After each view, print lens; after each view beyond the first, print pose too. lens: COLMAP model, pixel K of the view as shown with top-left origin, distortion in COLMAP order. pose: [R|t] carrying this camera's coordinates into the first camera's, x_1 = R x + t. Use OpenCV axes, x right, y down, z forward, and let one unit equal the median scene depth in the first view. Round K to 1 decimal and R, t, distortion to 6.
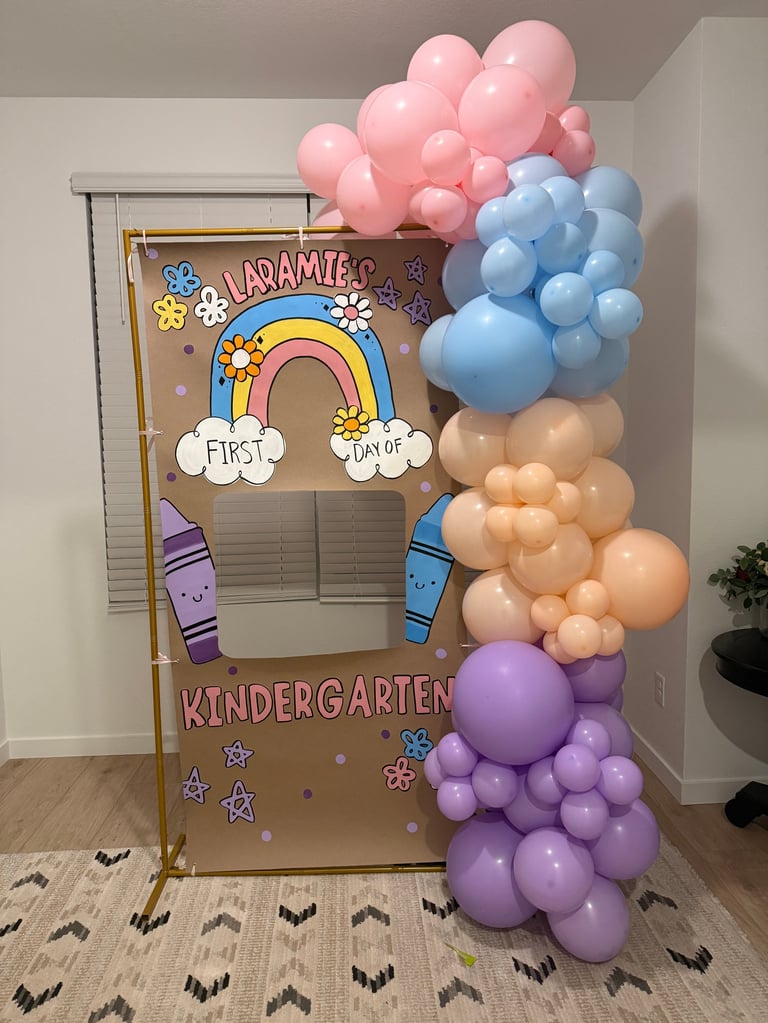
lens RADIAL K [[763.8, 0, 386.8], [0, 763.8, 509.6], [0, 0, 1]] dist [0.009179, -0.049653]
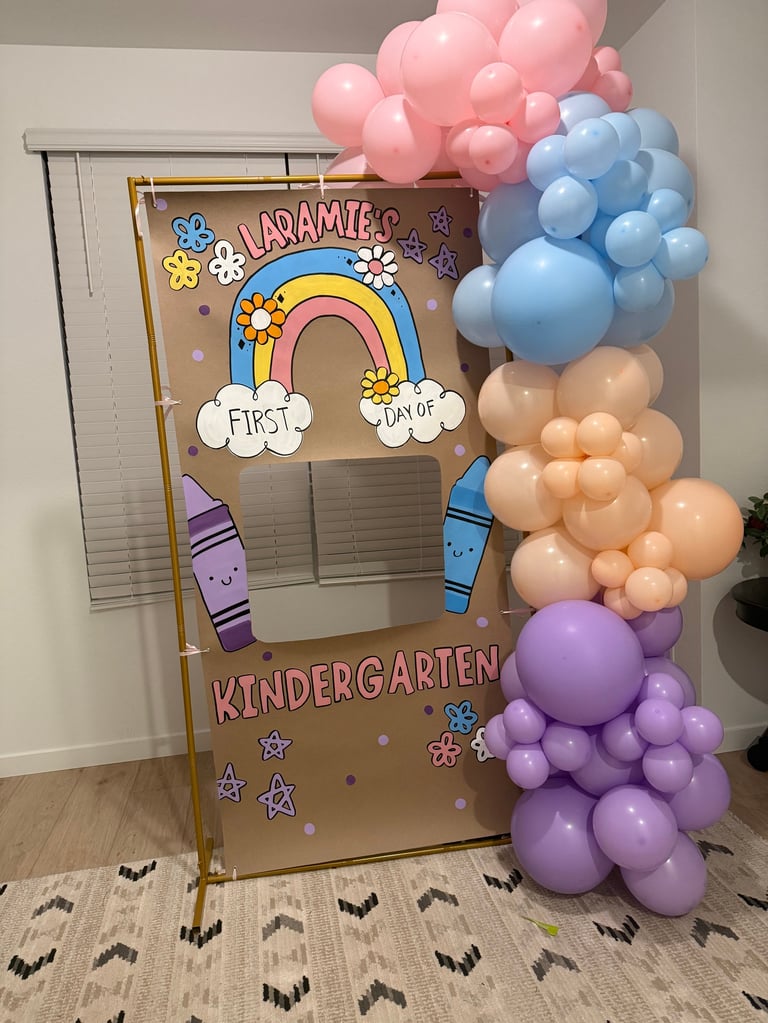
lens RADIAL K [[763.8, 0, 383.6], [0, 763.8, 515.1], [0, 0, 1]] dist [0.009179, -0.049653]
pose [[0.990655, -0.057223, 0.123809, -0.175292], [0.055199, 0.998281, 0.019718, 0.029284], [-0.124725, -0.012700, 0.992110, 0.062765]]
